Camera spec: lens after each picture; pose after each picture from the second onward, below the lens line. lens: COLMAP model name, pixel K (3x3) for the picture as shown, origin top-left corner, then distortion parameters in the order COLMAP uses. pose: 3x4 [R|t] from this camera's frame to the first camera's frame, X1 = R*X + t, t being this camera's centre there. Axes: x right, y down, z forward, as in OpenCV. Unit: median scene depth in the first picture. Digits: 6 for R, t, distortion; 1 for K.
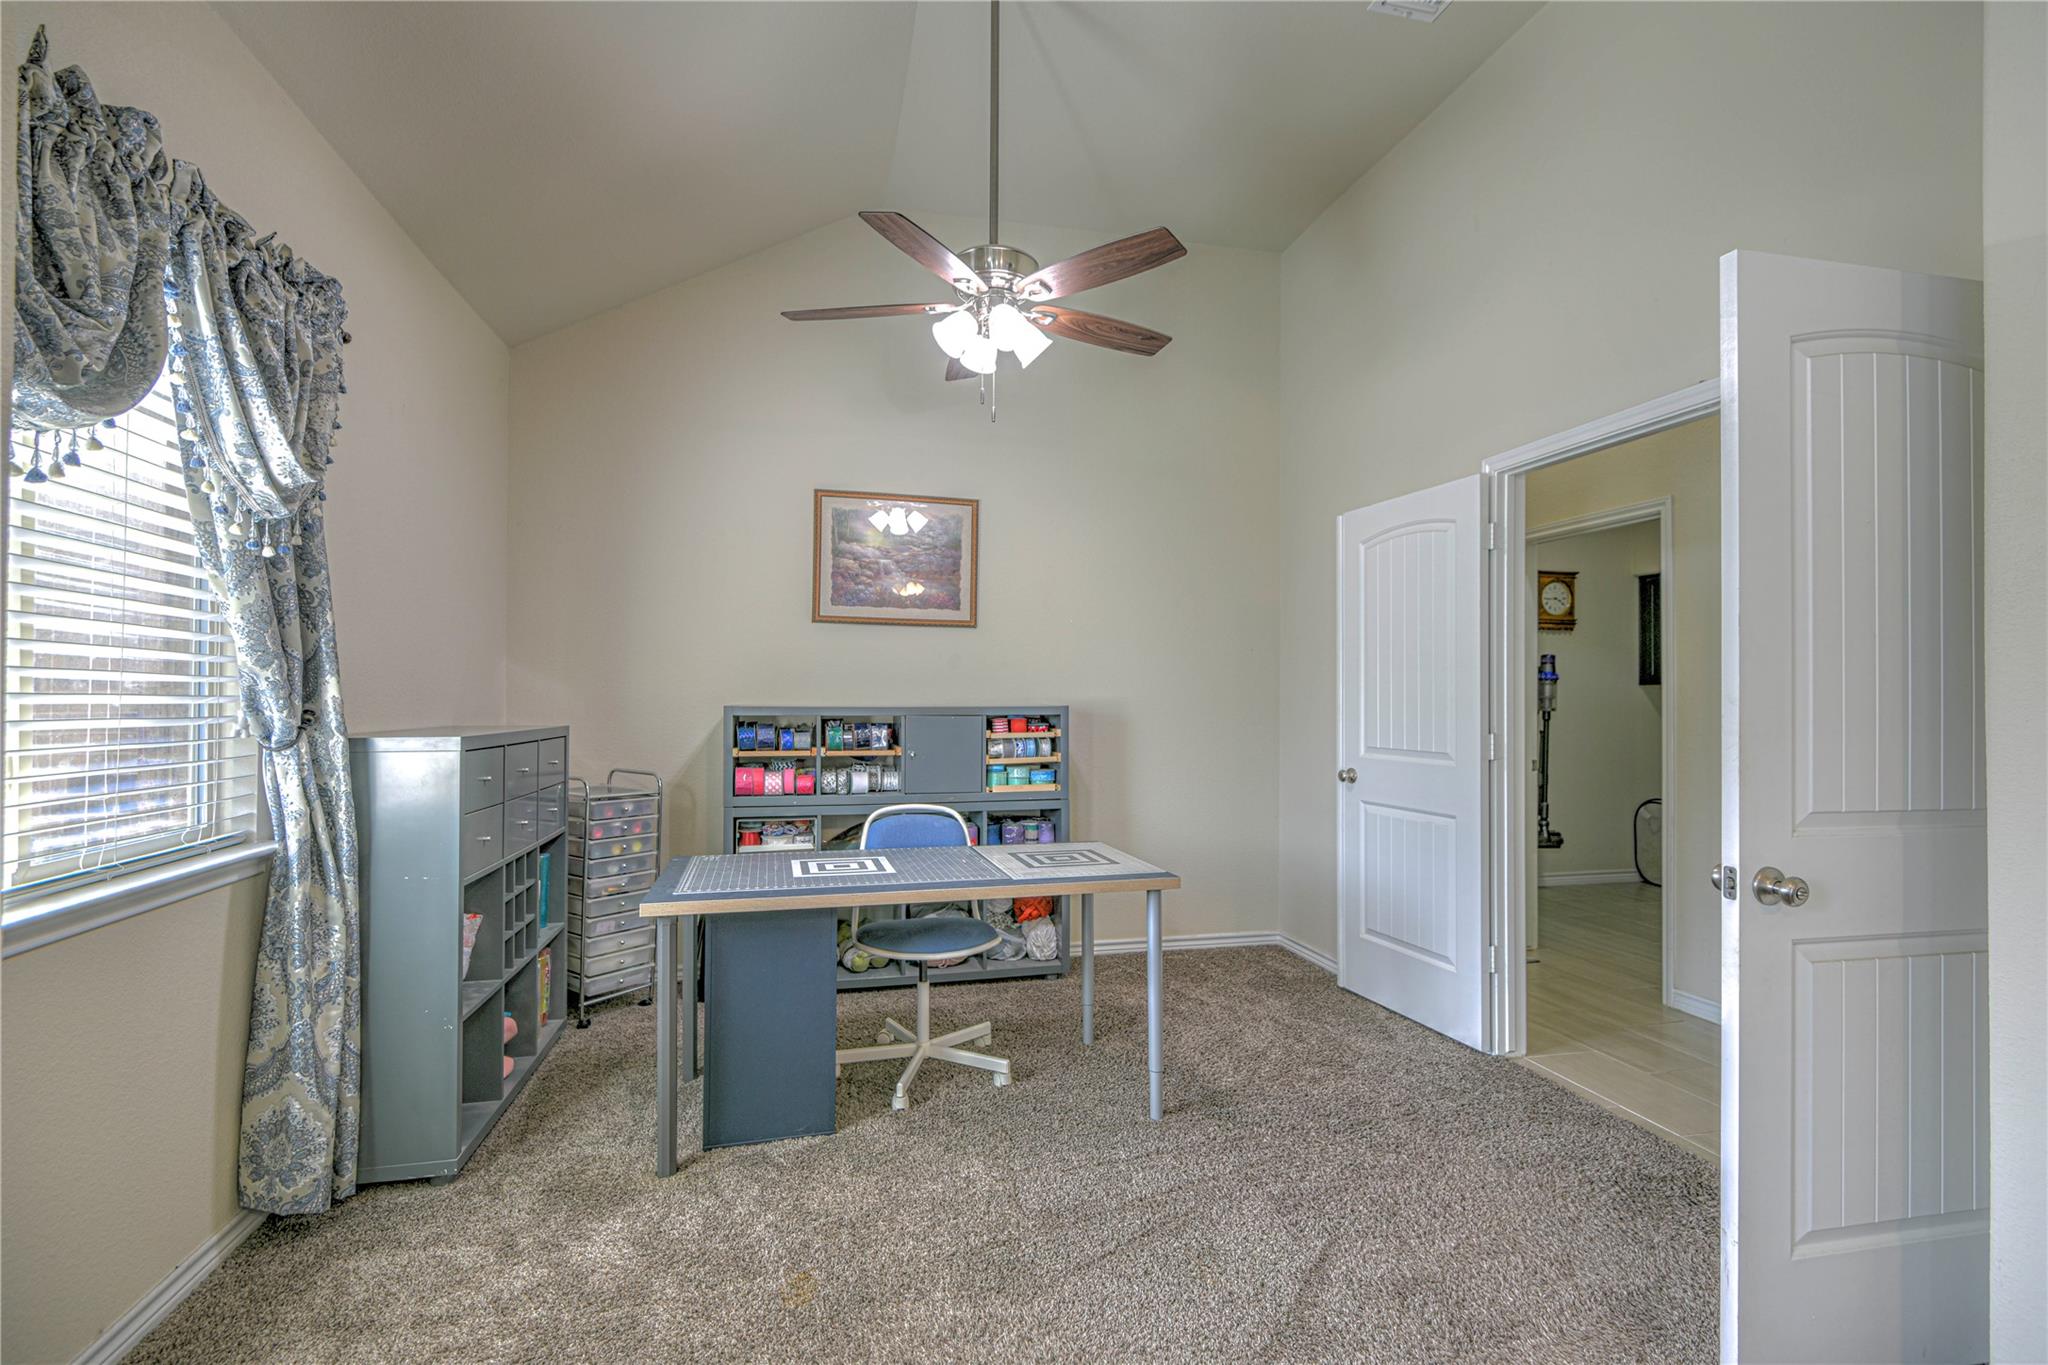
lens RADIAL K [[936.1, 0, 1015.5], [0, 936.1, 678.9], [0, 0, 1]] dist [0.007861, -0.005907]
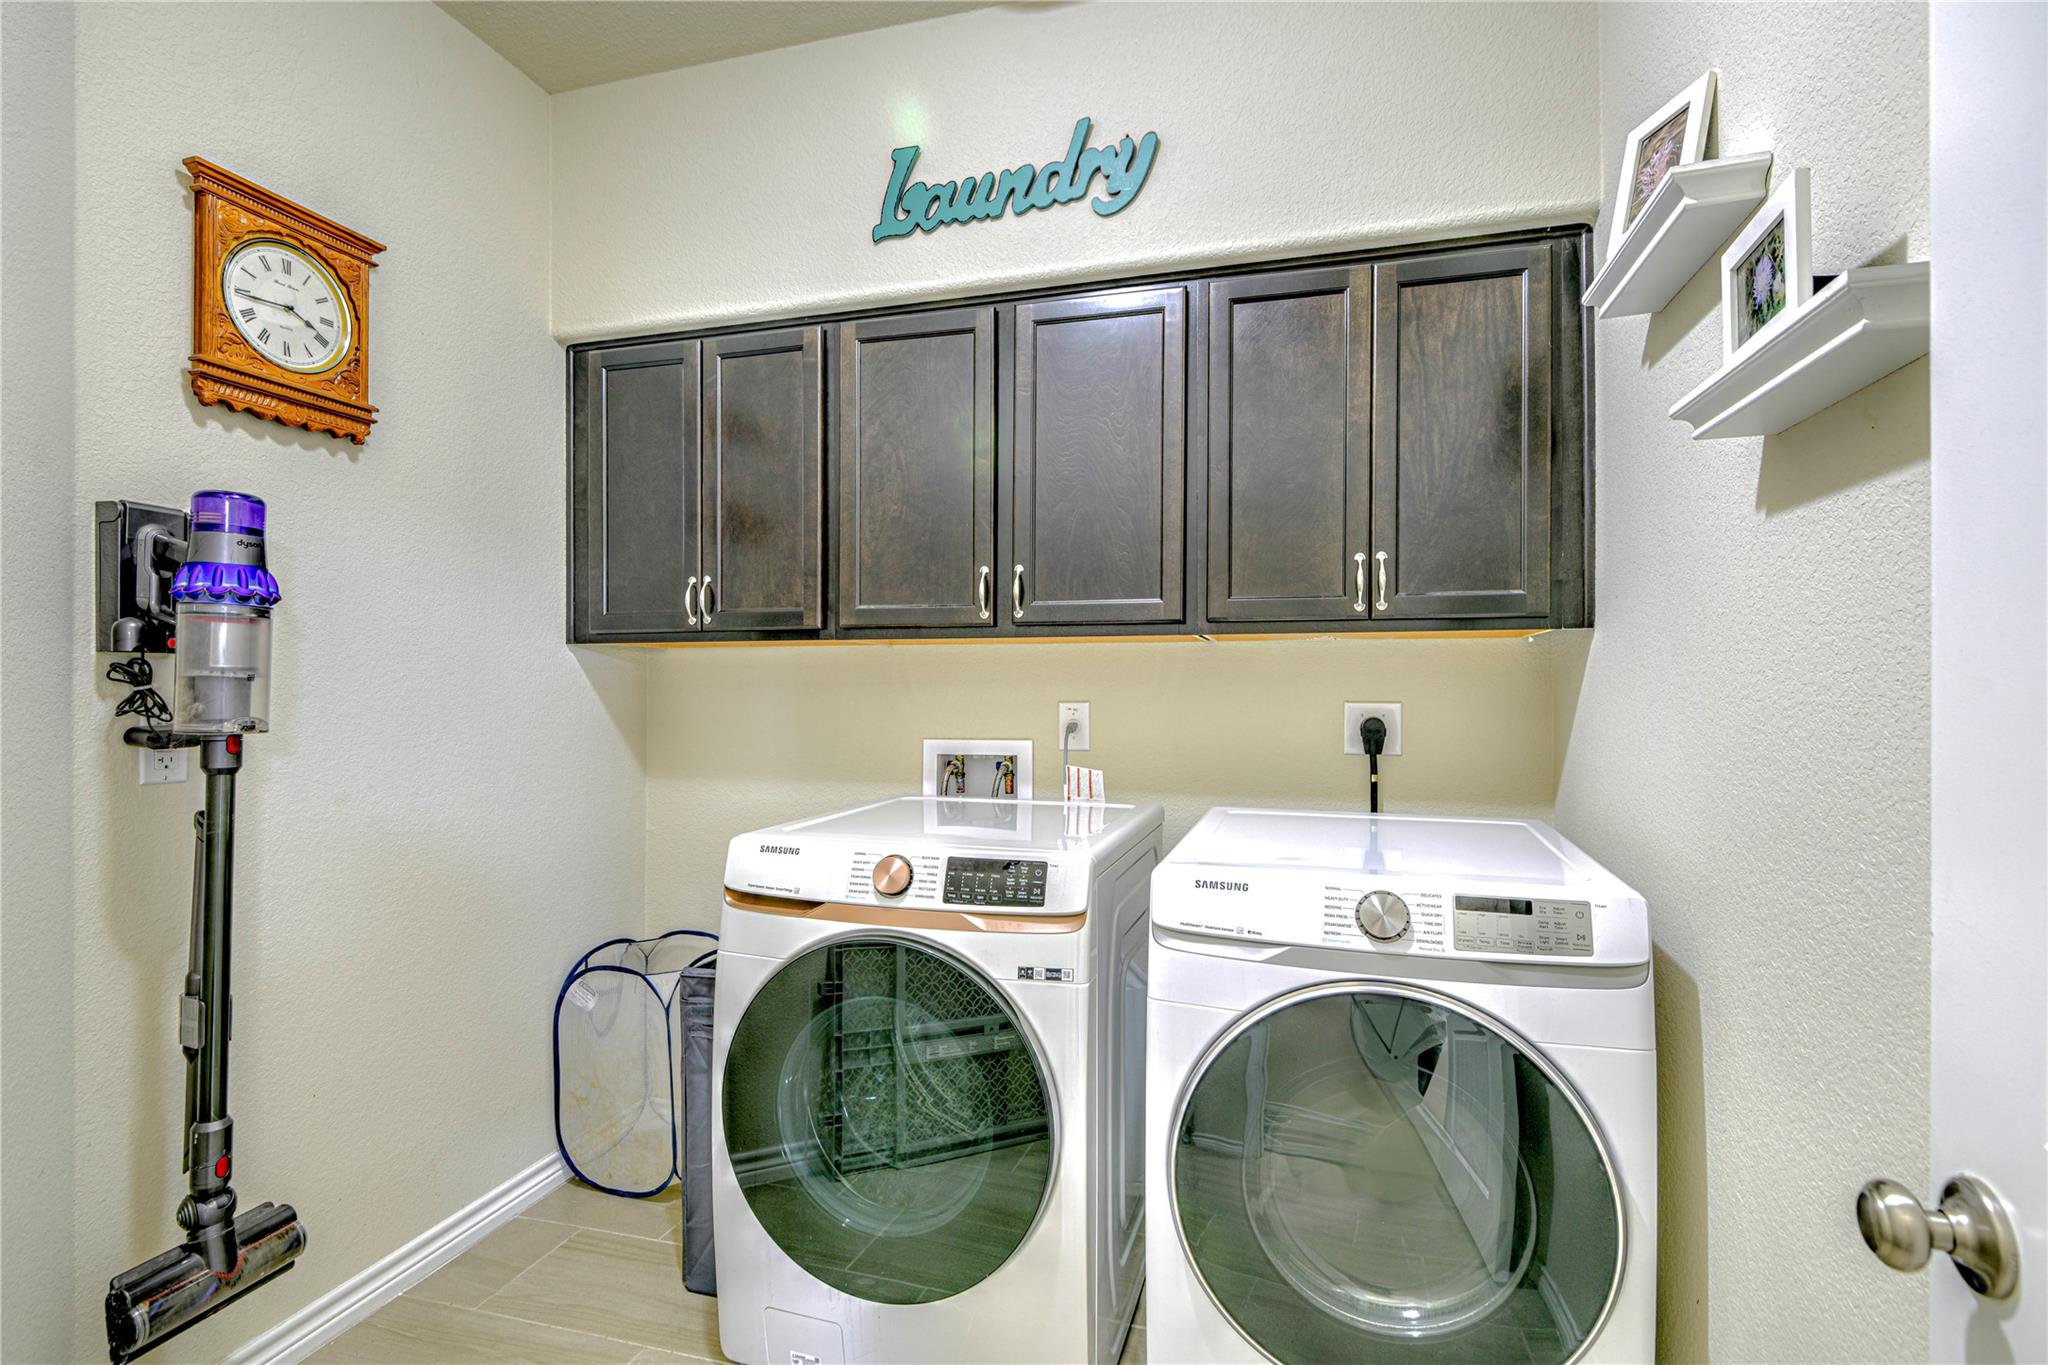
lens RADIAL K [[936.1, 0, 1026.6], [0, 936.1, 683.0], [0, 0, 1]] dist [0.007861, -0.005907]
pose [[0.472051, -0.007467, 0.881539, 0.438244], [-0.010507, 0.999845, 0.014096, 0.015835], [-0.881508, -0.015917, 0.471900, 0.686336]]
